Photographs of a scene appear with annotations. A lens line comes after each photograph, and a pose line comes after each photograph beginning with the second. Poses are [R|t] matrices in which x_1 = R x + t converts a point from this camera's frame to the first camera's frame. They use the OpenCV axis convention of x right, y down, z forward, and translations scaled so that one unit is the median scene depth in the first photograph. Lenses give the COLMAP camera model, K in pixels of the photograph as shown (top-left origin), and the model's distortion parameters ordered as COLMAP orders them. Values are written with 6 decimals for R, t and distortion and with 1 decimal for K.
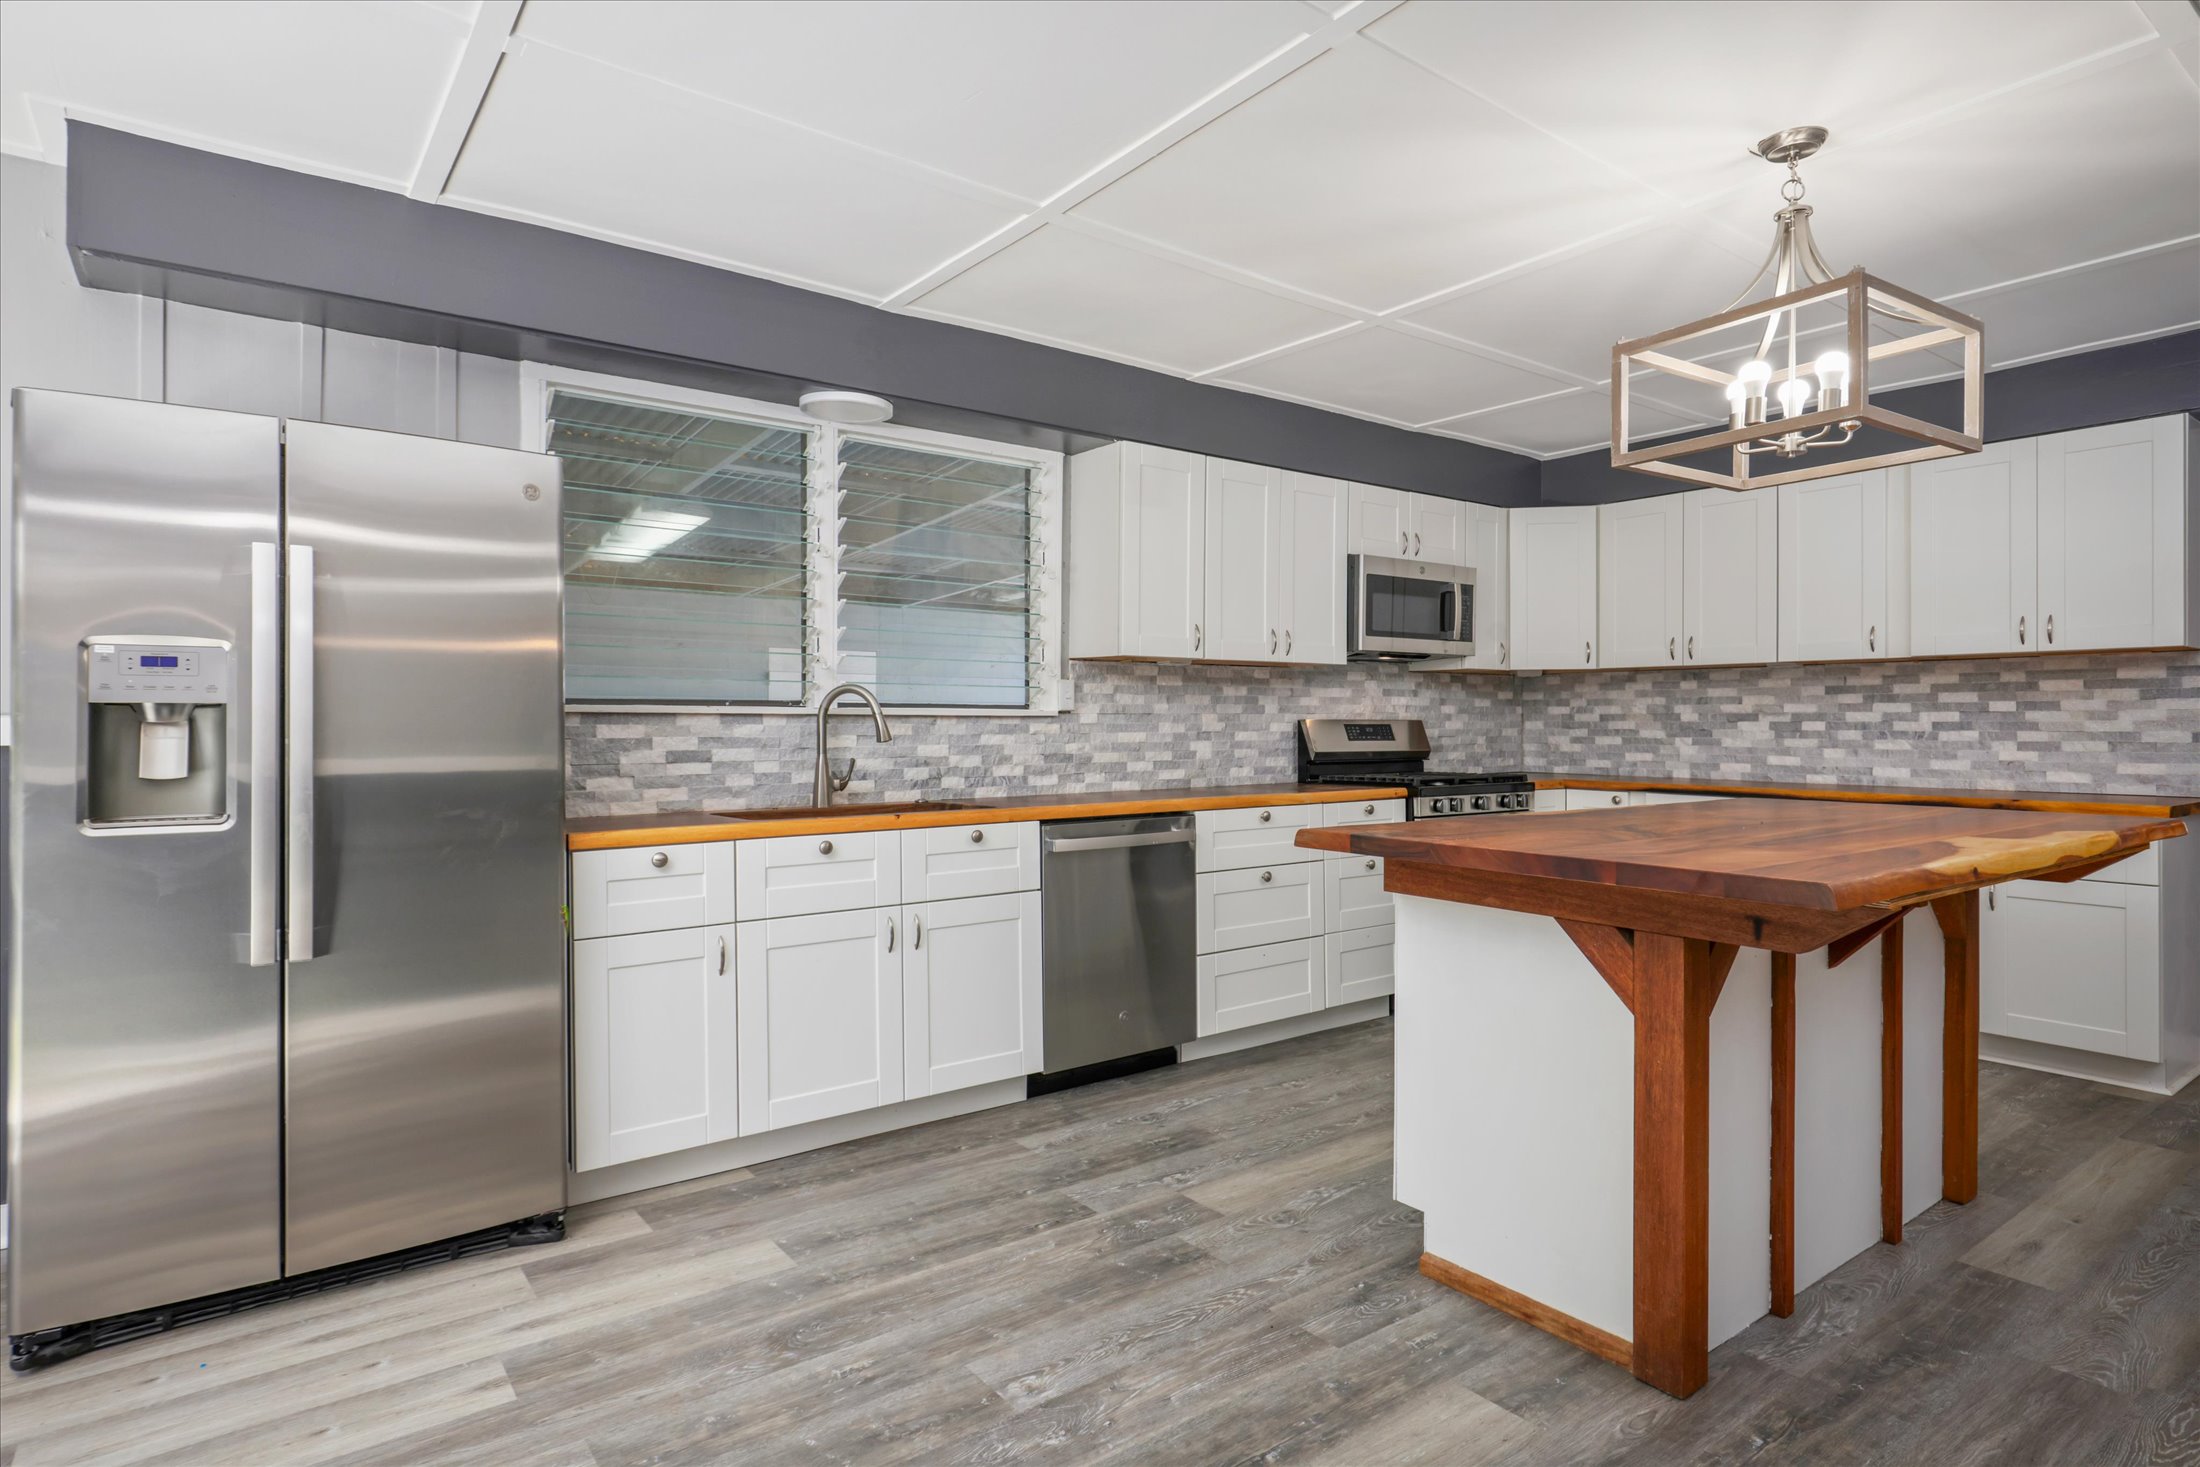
lens RADIAL K [[1108.5, 0, 1180.7], [0, 1108.5, 720.8], [0, 0, 1]] dist [0.003790, -0.002316]
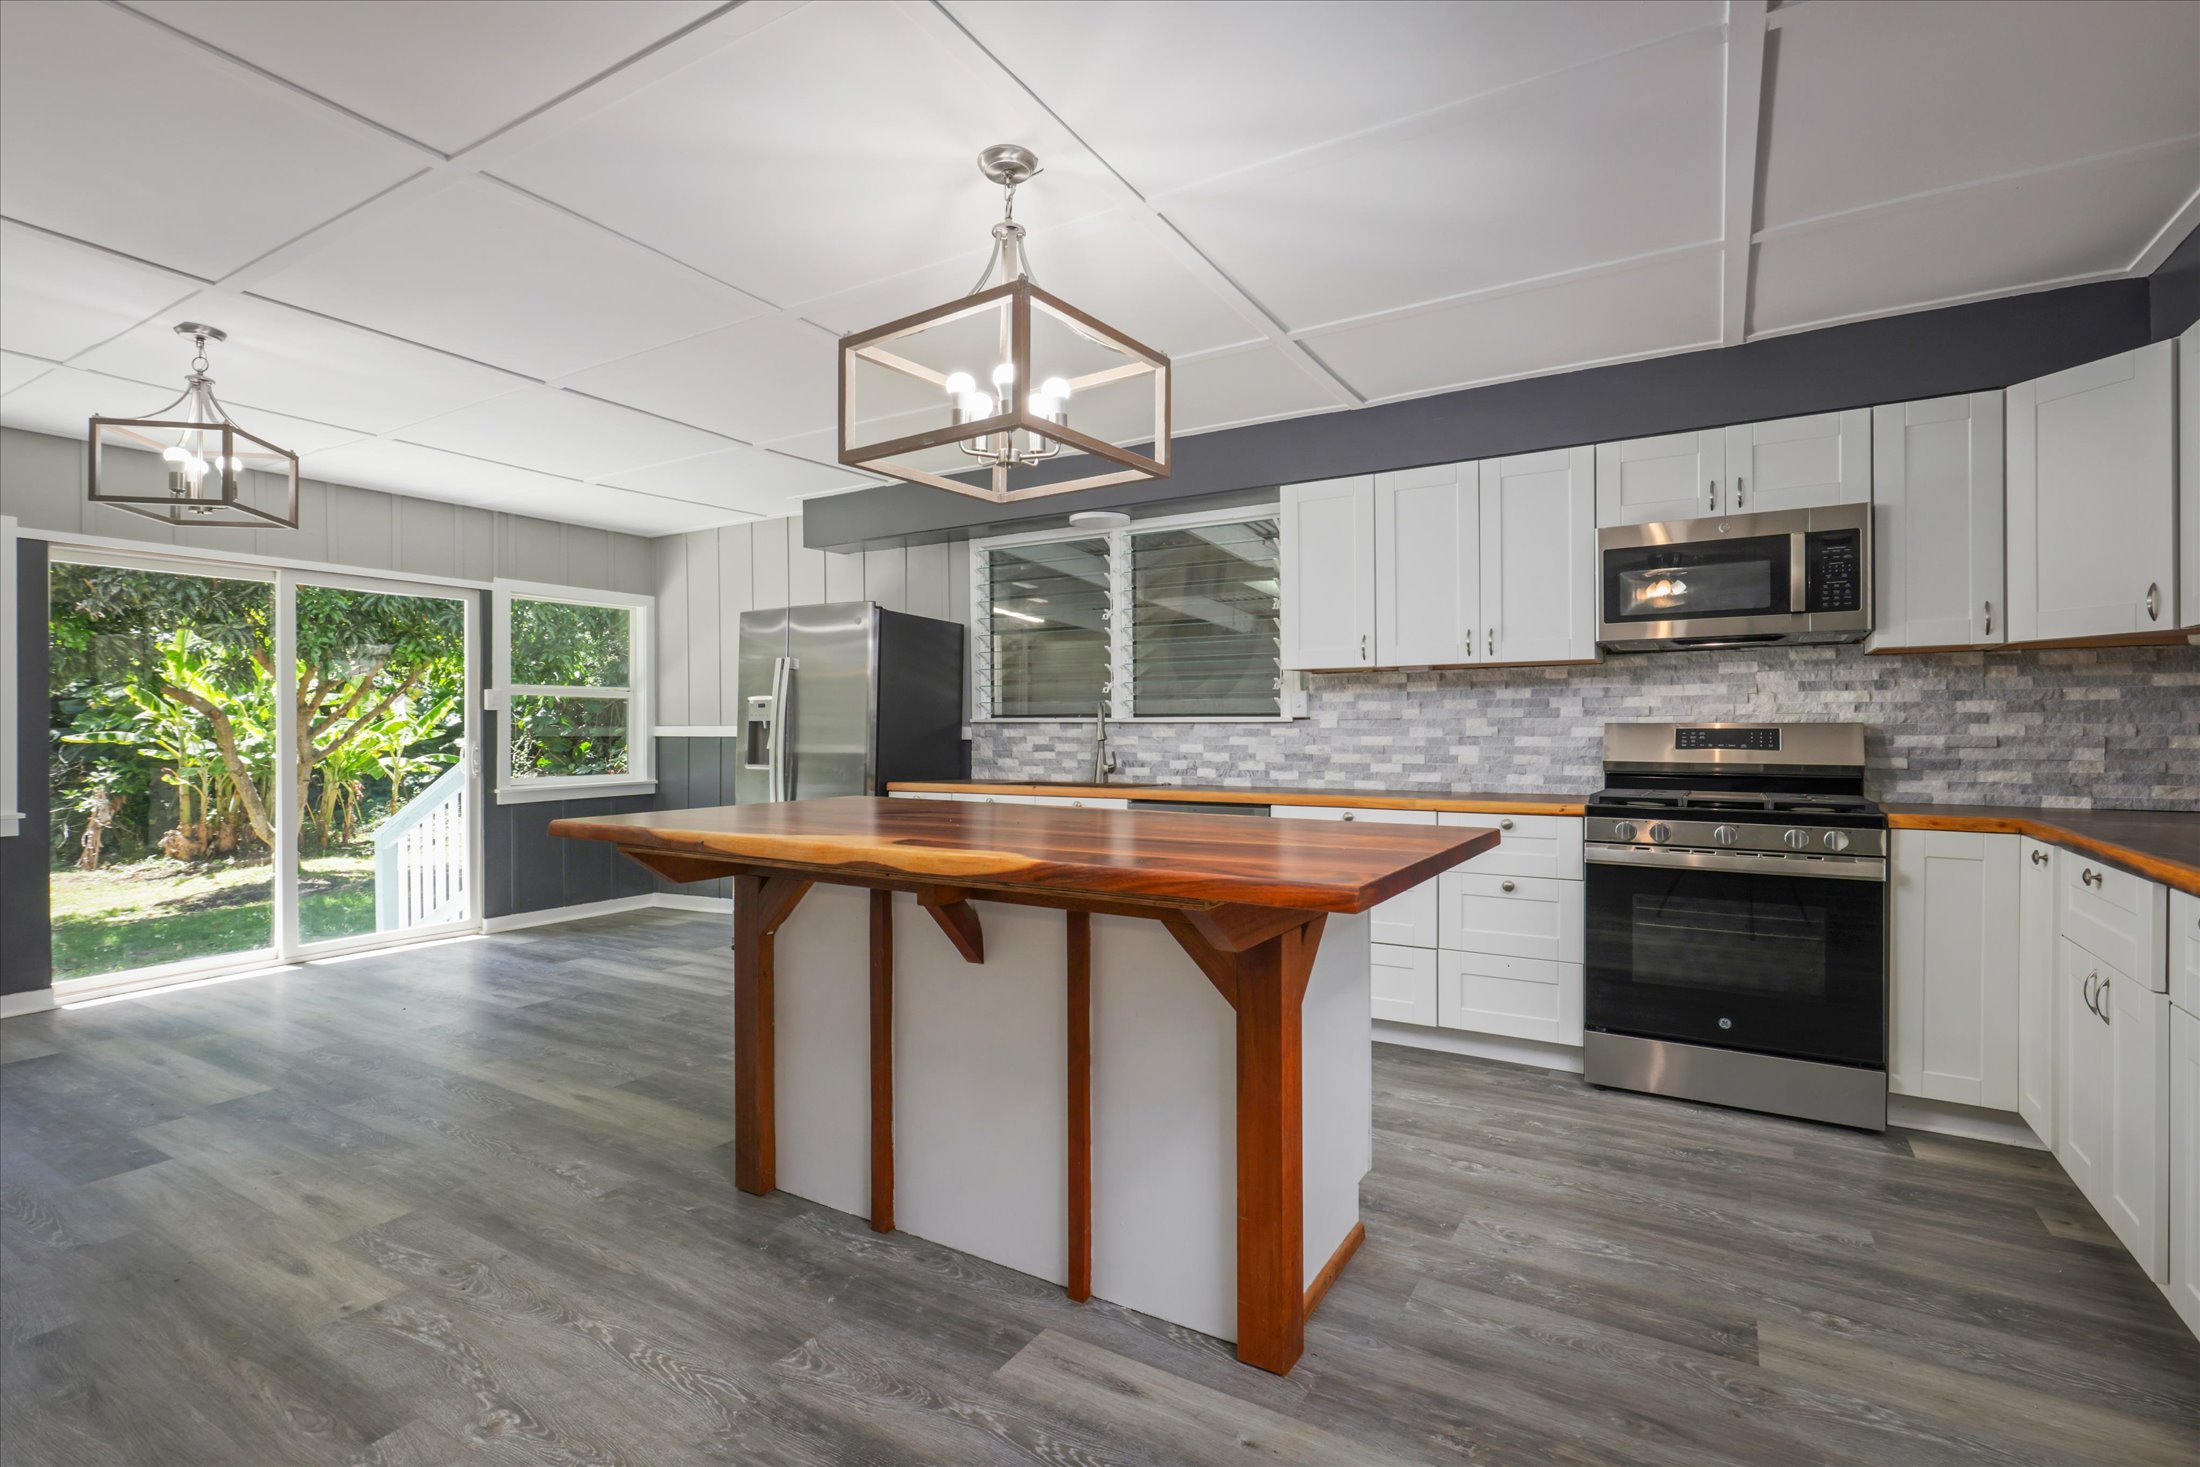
lens RADIAL K [[976.7, 0, 1092.4], [0, 976.7, 729.0], [0, 0, 1]] dist [-0.009925, 0.001067]
pose [[0.397743, 0.001391, -0.917496, 0.730975], [0.003966, 0.999987, 0.003236, -0.000817], [0.917488, -0.004926, 0.397732, 0.368252]]
